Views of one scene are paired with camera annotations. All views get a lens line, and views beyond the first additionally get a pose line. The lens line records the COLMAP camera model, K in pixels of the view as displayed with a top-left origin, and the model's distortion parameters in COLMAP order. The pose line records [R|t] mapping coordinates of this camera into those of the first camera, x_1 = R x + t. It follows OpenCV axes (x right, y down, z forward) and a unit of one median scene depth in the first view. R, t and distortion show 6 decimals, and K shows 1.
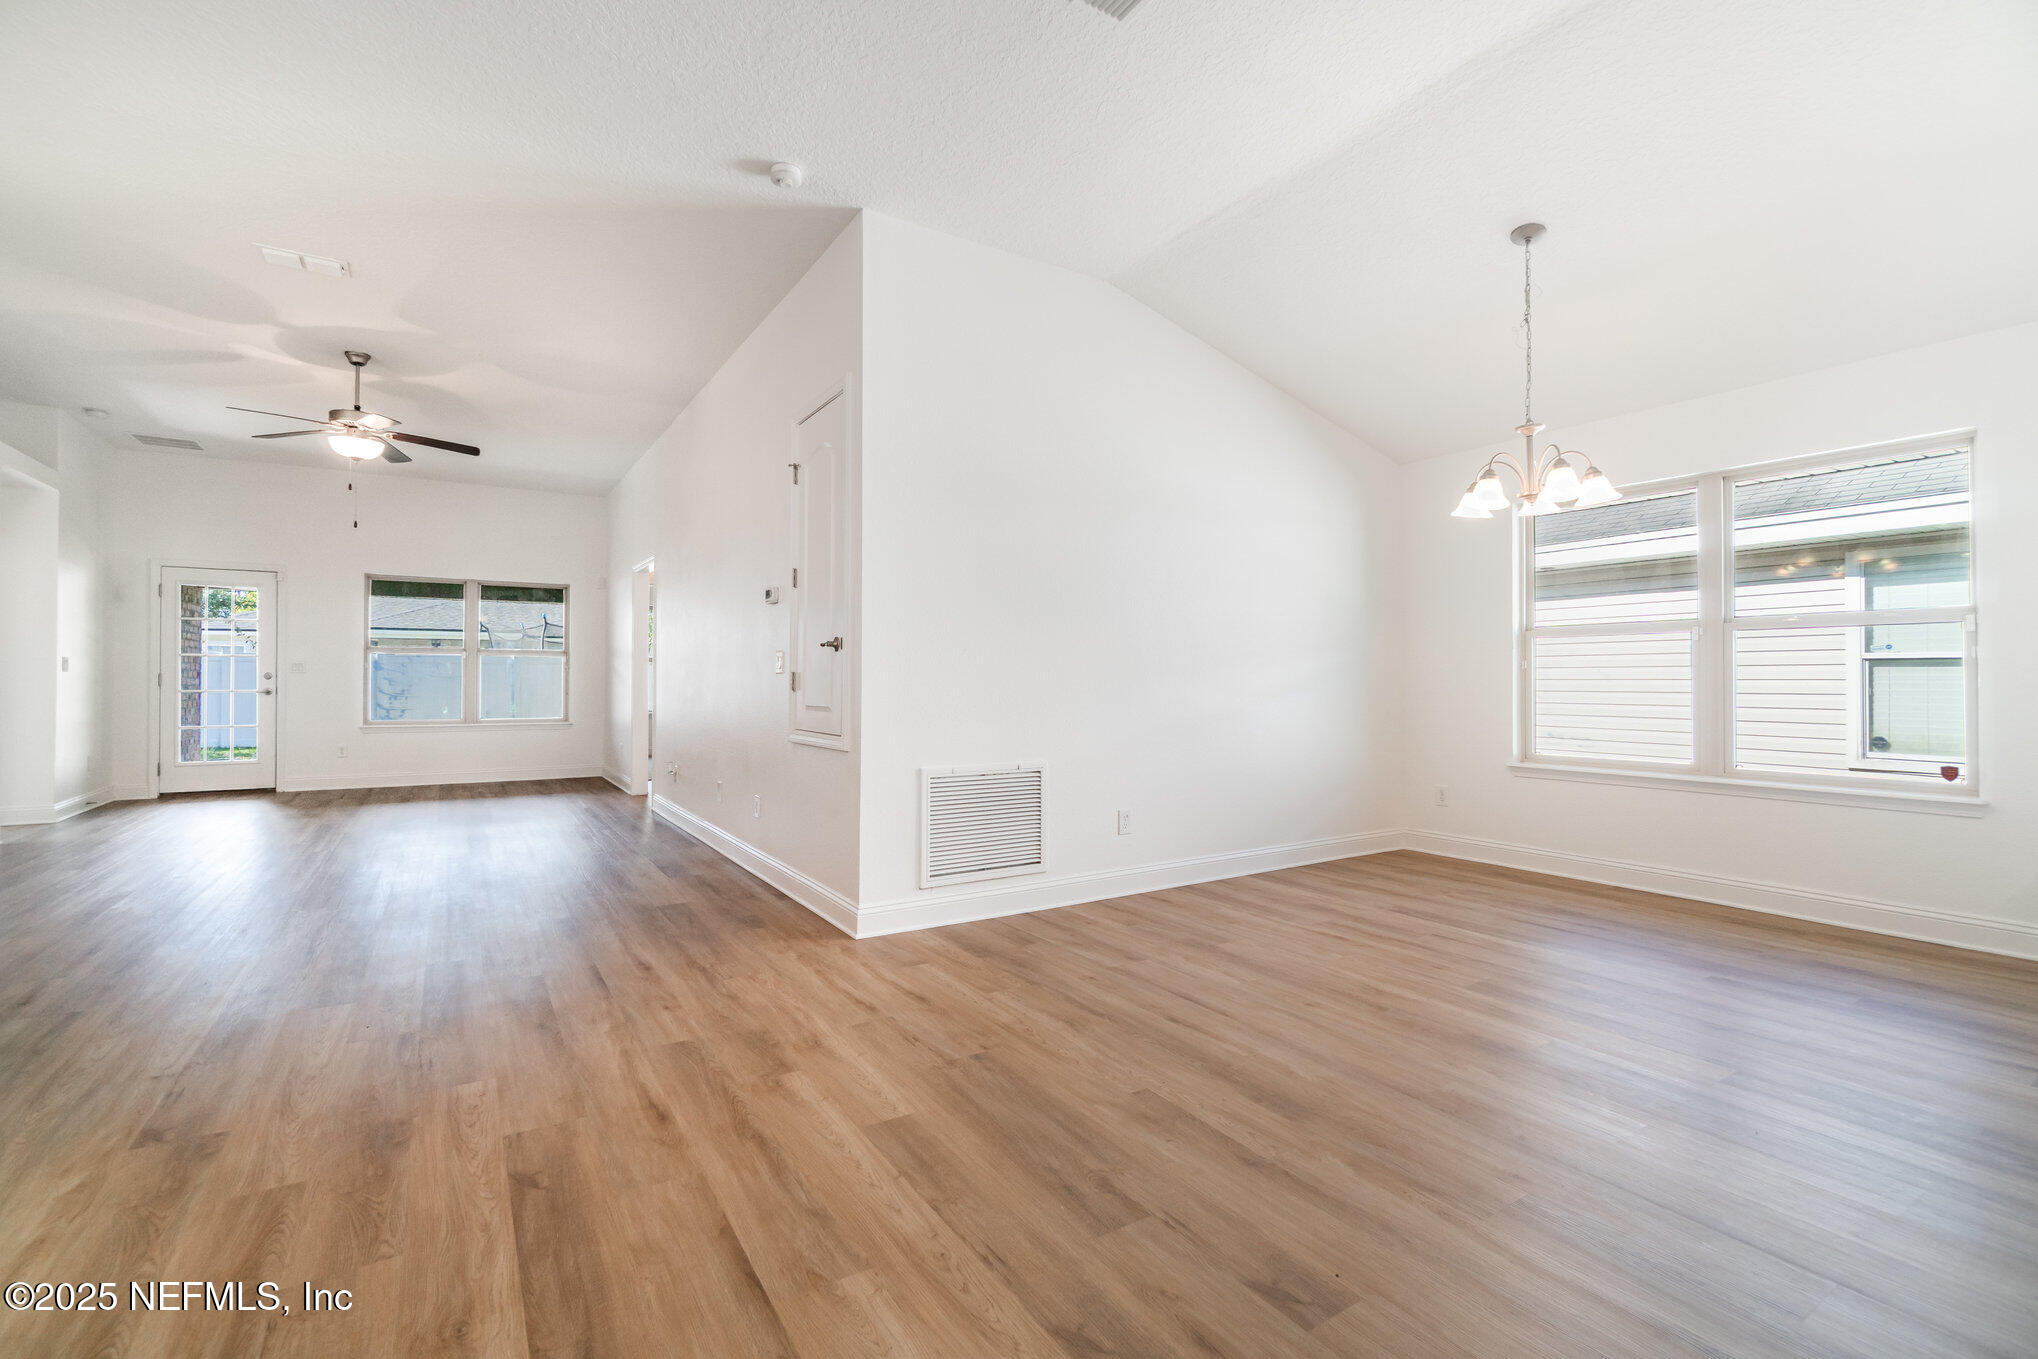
lens RADIAL K [[881.0, 0, 997.5], [0, 881.0, 670.1], [0, 0, 1]] dist [-0.006544, 0.000770]
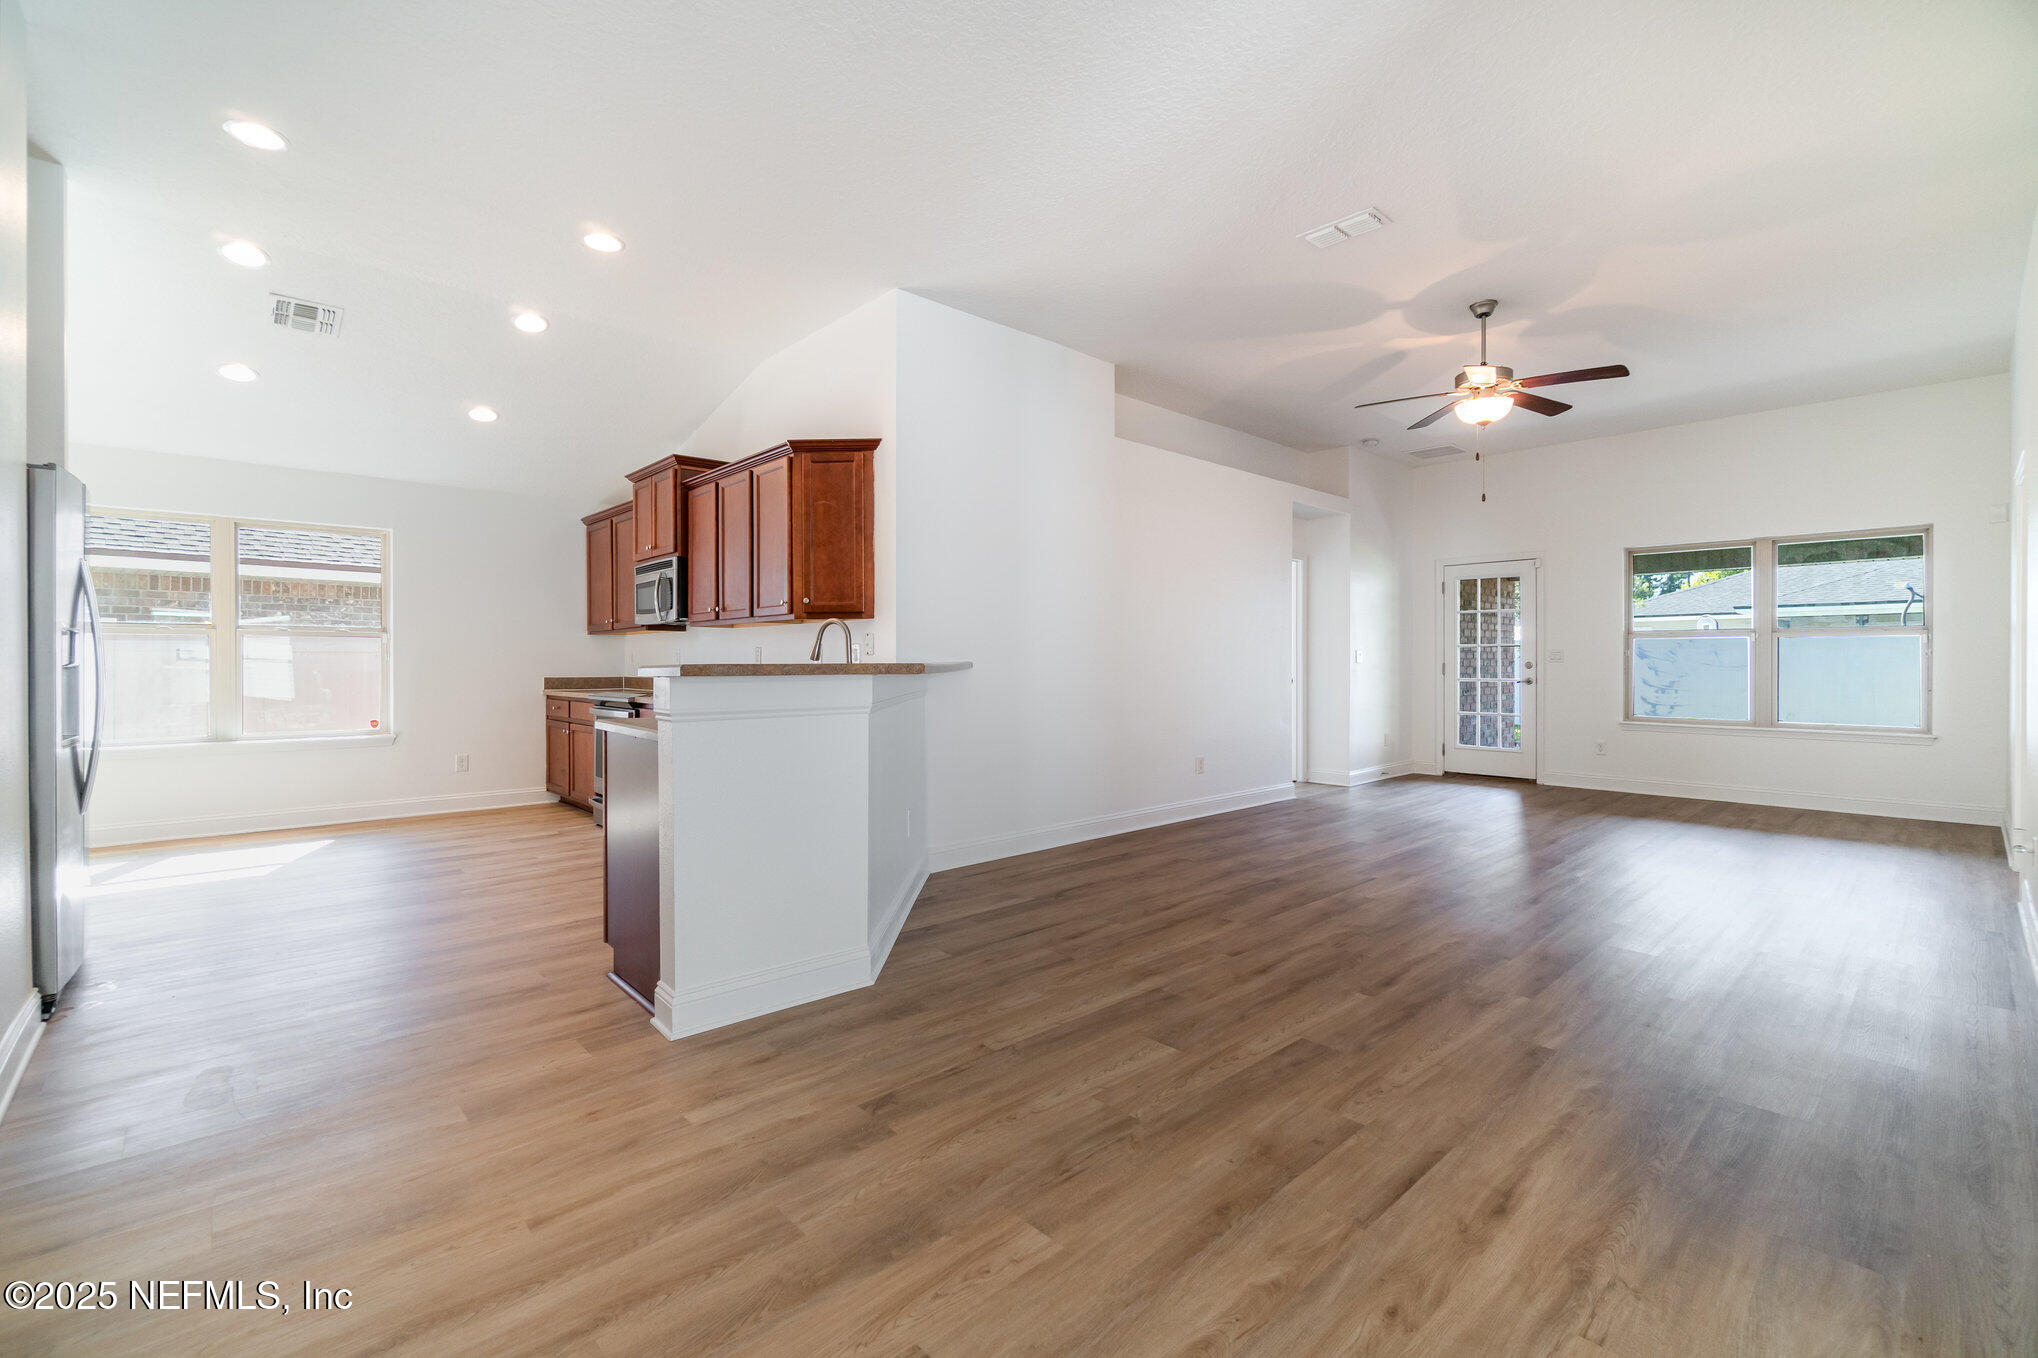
lens RADIAL K [[881.0, 0, 997.1], [0, 881.0, 667.2], [0, 0, 1]] dist [-0.006544, 0.000770]
pose [[0.179337, 0.002974, -0.983783, 0.053183], [0.011900, 0.999916, 0.005192, -0.005665], [0.983716, -0.012638, 0.179287, 0.362152]]
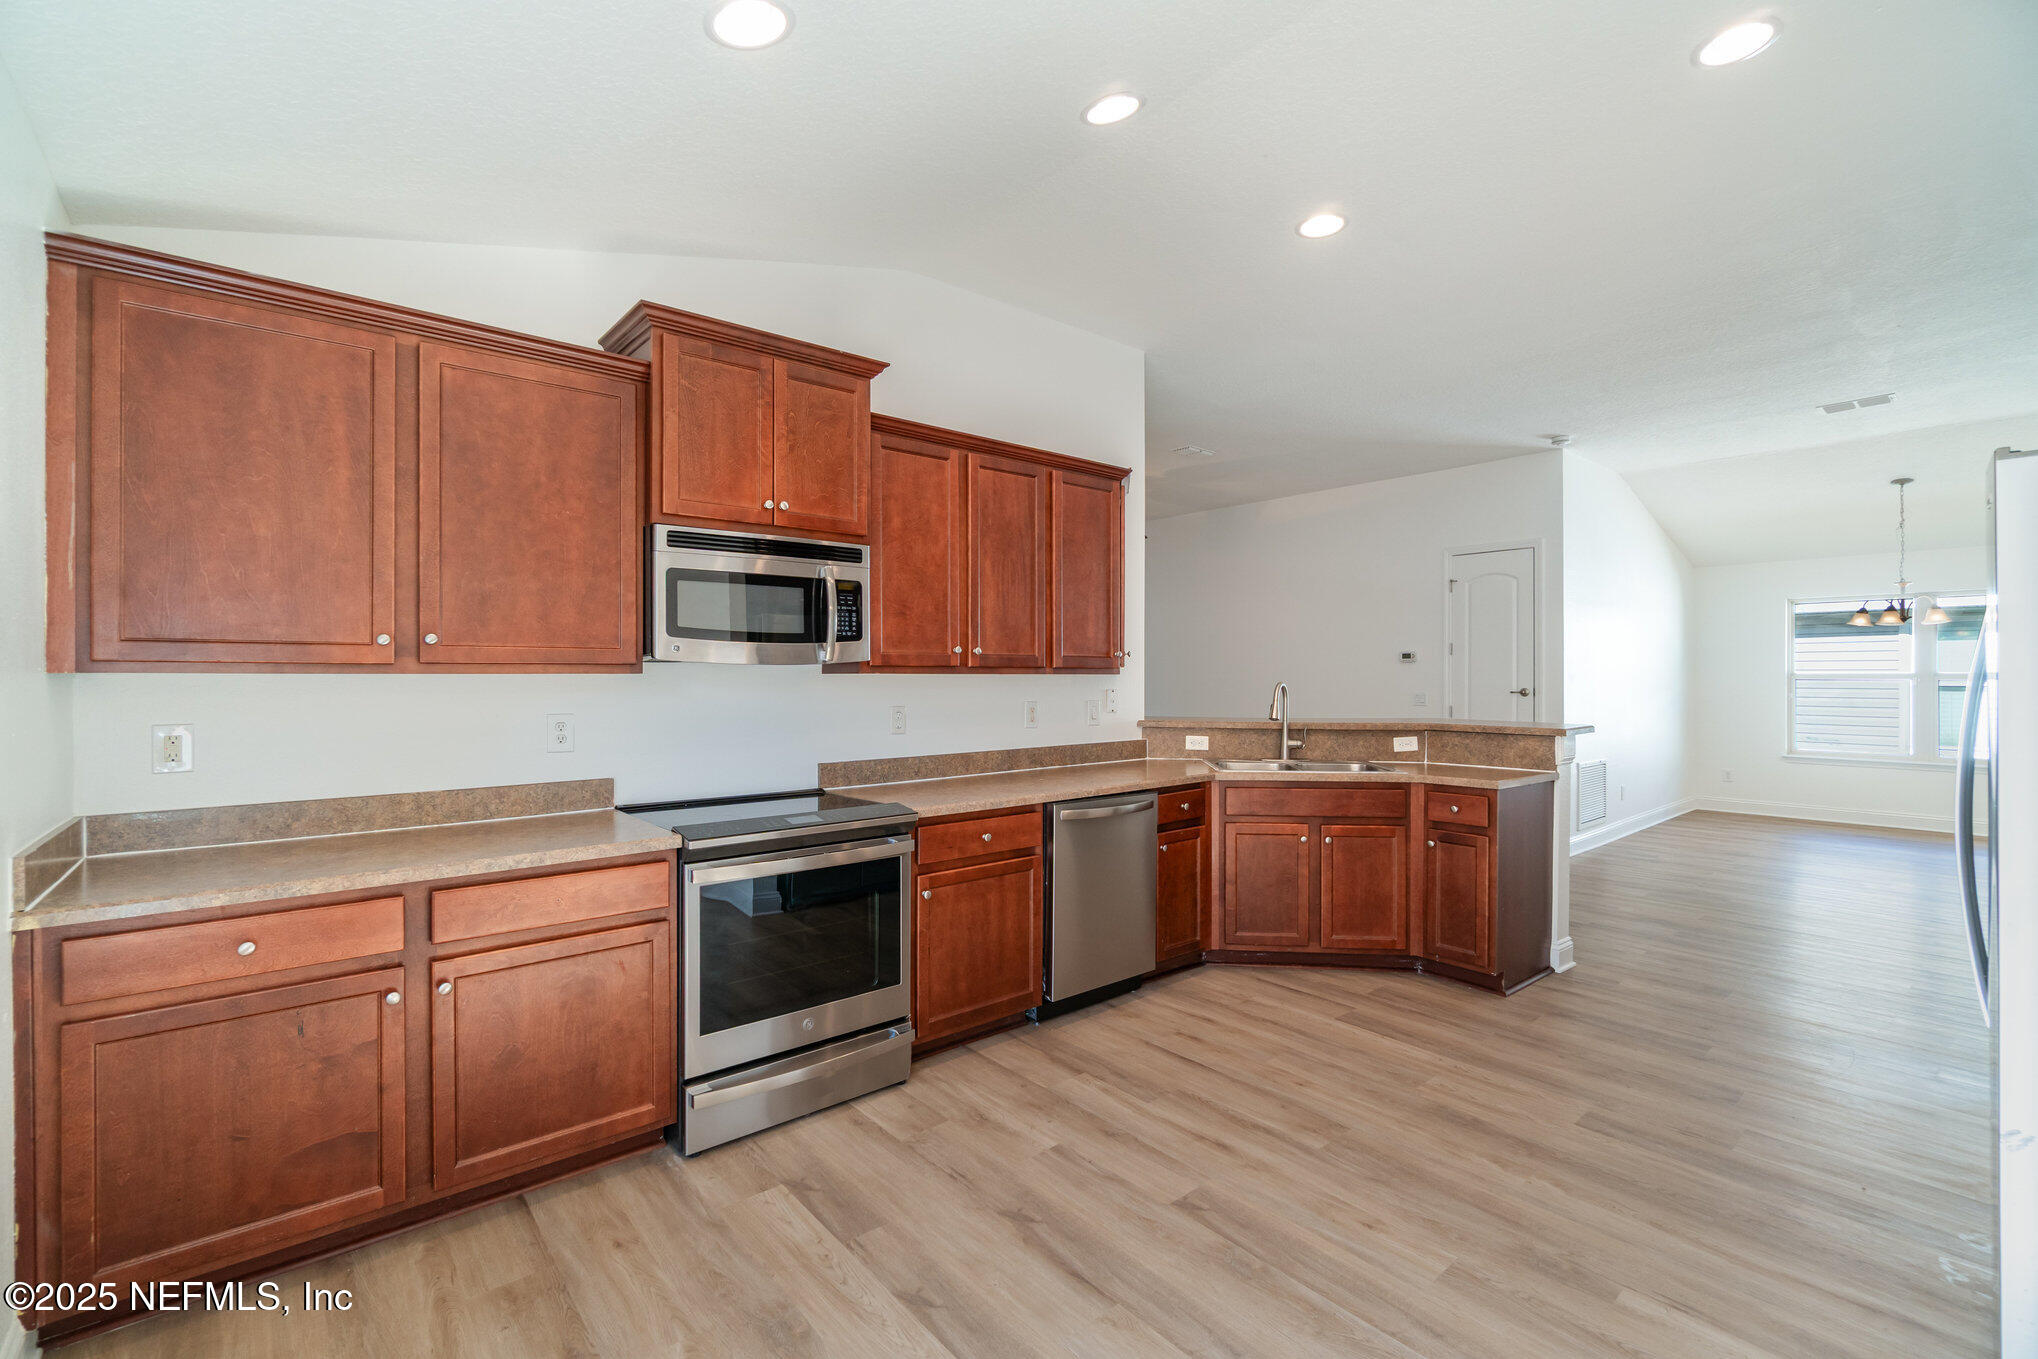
lens RADIAL K [[881.0, 0, 1005.1], [0, 881.0, 667.2], [0, 0, 1]] dist [-0.006544, 0.000770]
pose [[0.990240, 0.003687, 0.139322, -1.064377], [-0.004449, 0.999977, 0.005152, -0.062041], [-0.139300, -0.005722, 0.990234, -0.423616]]
